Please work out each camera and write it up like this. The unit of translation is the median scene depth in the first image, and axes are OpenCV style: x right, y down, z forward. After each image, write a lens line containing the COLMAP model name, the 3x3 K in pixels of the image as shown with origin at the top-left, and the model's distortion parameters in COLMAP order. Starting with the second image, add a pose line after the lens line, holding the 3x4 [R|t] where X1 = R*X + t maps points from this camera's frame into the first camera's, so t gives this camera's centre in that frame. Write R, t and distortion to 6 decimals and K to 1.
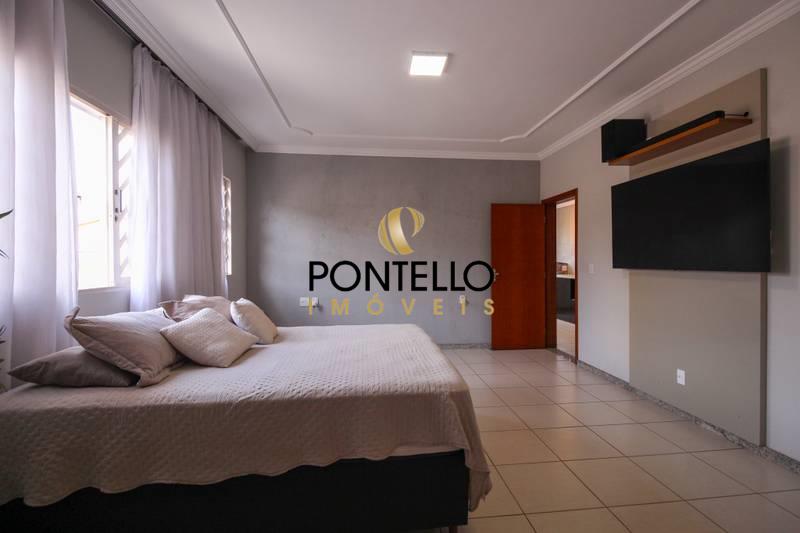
lens RADIAL K [[366.1, 0, 404.9], [0, 366.1, 263.5], [0, 0, 1]] dist [-0.002657, -0.000843]
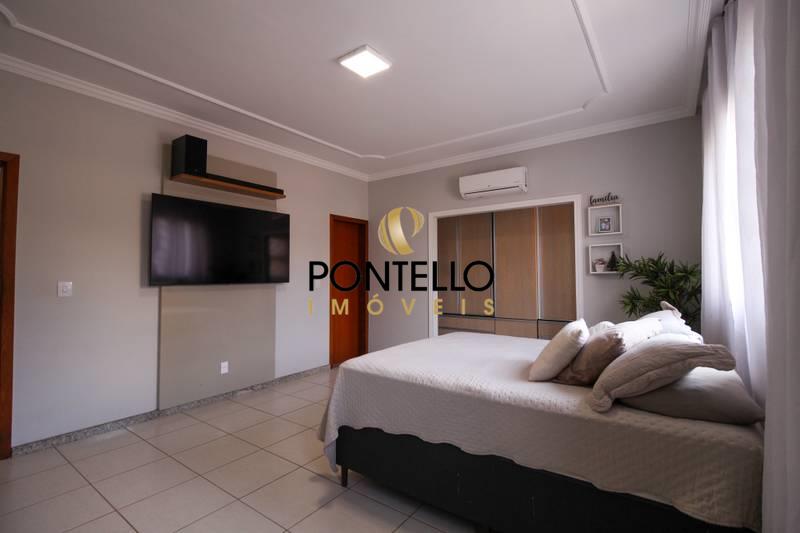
lens RADIAL K [[366.1, 0, 406.9], [0, 366.1, 266.9], [0, 0, 1]] dist [-0.002657, -0.000843]
pose [[-0.749057, 0.021646, 0.662152, -0.493592], [0.007965, 0.999688, -0.023669, -0.007376], [-0.662458, -0.012455, -0.748996, 1.293991]]
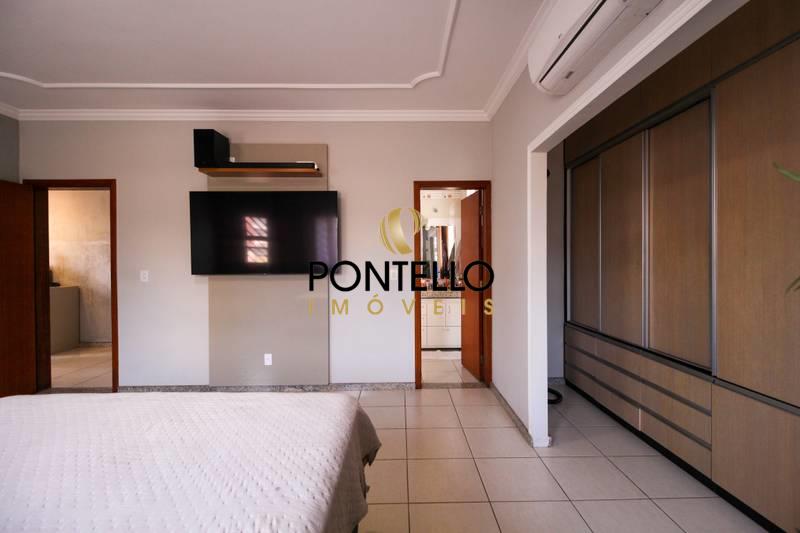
lens RADIAL K [[366.1, 0, 405.5], [0, 366.1, 266.8], [0, 0, 1]] dist [-0.002657, -0.000843]
pose [[0.079925, -0.010040, 0.996750, -0.383810], [0.010305, 0.999904, 0.009246, -0.012252], [-0.996748, 0.009532, 0.080021, 0.356222]]
